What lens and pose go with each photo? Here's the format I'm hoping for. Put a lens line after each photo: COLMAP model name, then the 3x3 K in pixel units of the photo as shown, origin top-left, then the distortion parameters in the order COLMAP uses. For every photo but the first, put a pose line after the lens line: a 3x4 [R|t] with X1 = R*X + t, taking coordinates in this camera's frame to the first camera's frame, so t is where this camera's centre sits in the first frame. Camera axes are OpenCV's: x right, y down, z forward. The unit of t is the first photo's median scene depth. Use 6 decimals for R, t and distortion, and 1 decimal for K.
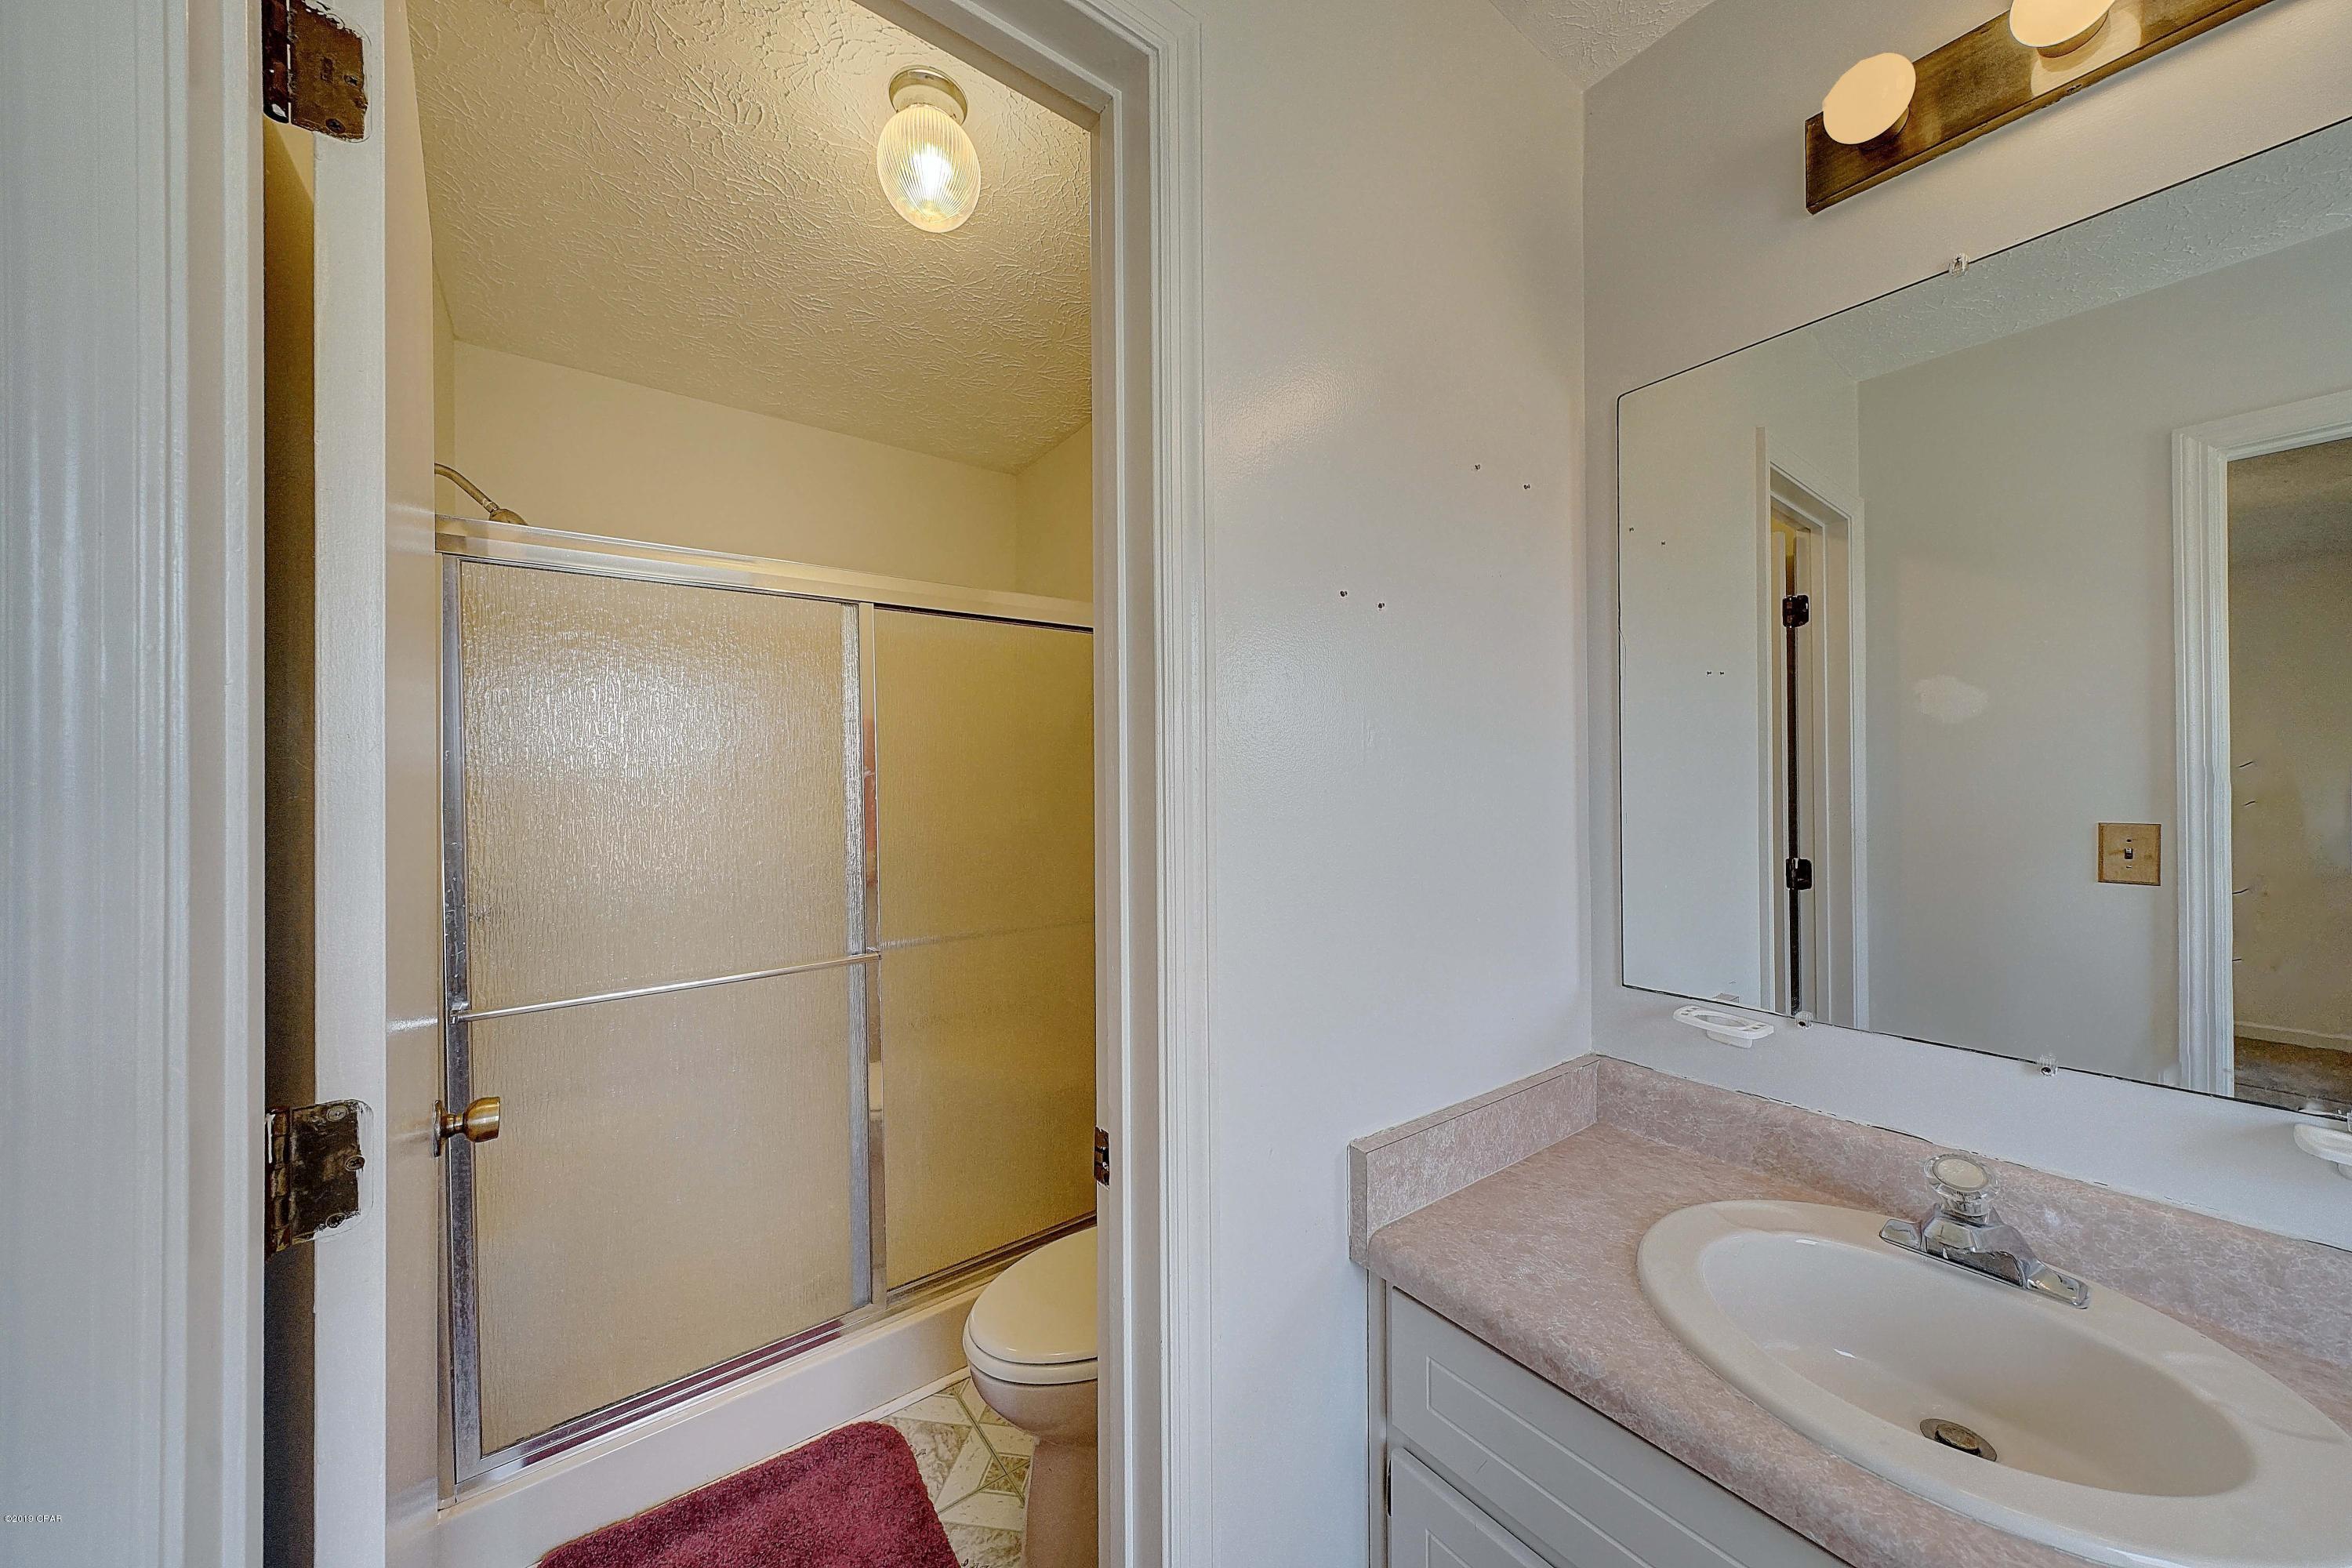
lens RADIAL K [[804.3, 0, 1166.0], [0, 804.3, 780.6], [0, 0, 1]] dist [0.002220, -0.000547]
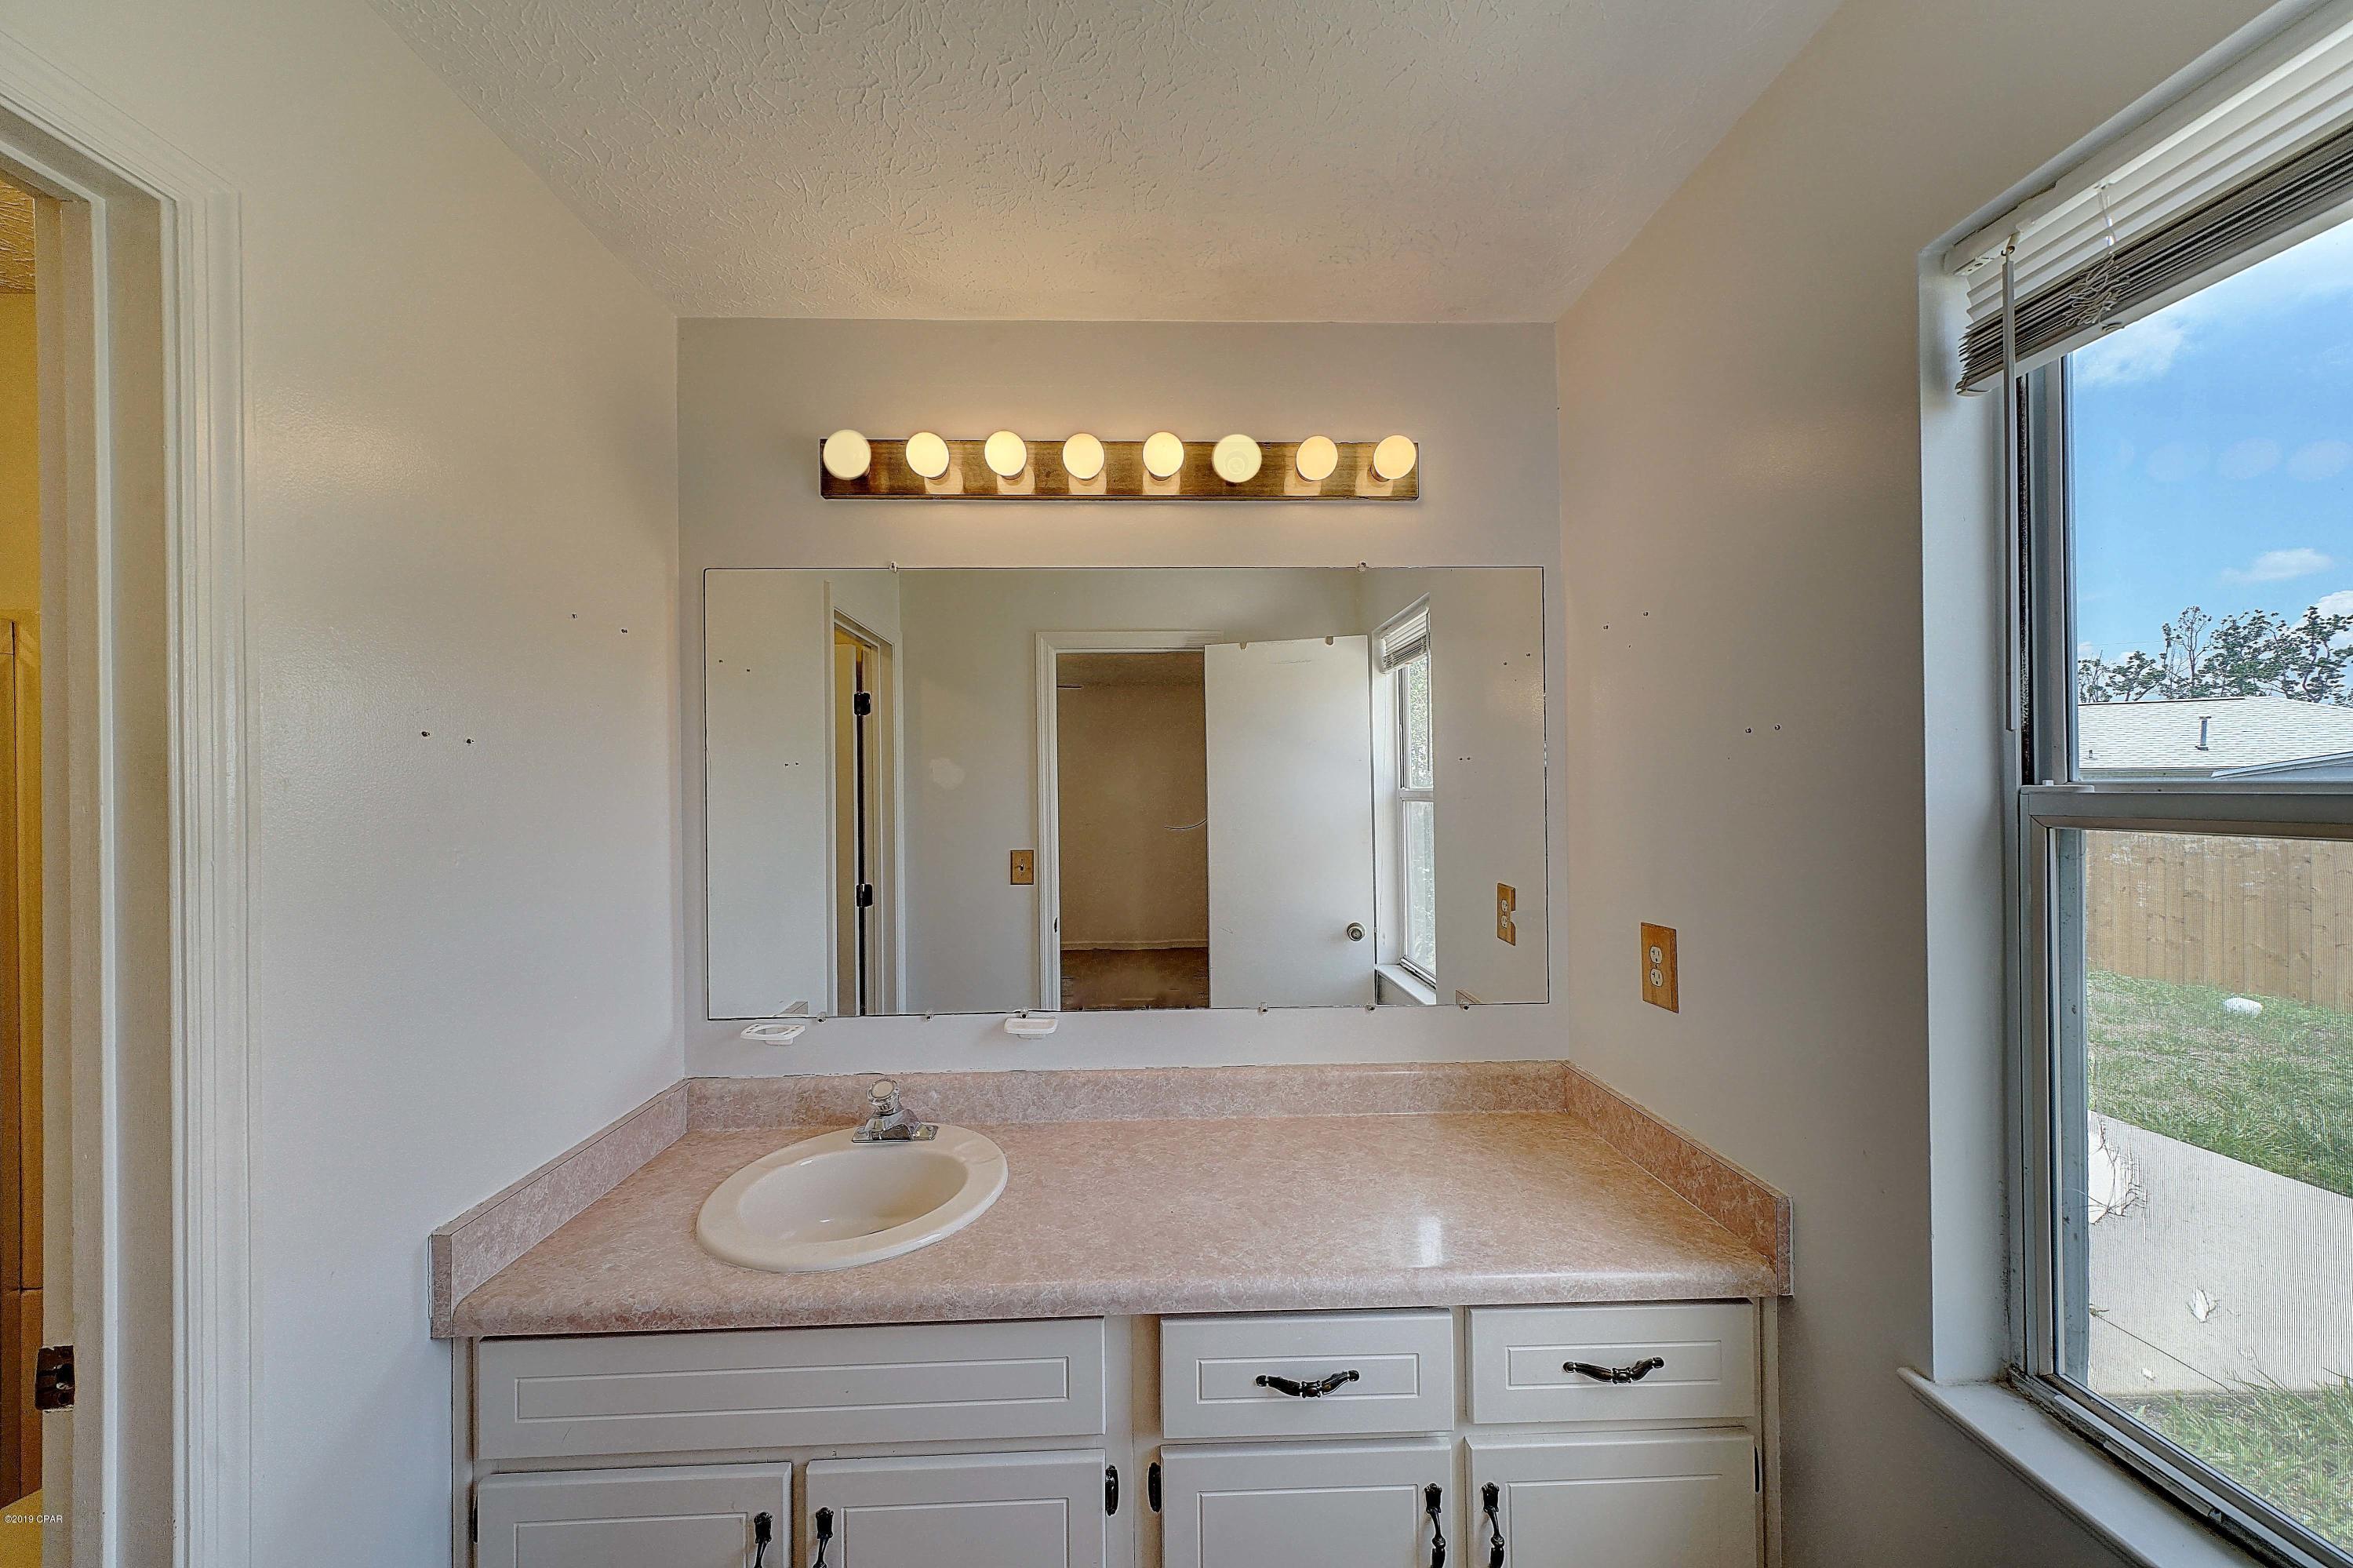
lens RADIAL K [[804.7, 0, 1174.5], [0, 804.7, 777.2], [0, 0, 1]] dist [0.002220, -0.000547]
pose [[0.564068, 0.004115, 0.825718, -0.111199], [0.003567, 0.999966, -0.007420, -0.161754], [-0.825721, 0.007130, 0.564034, -0.466056]]
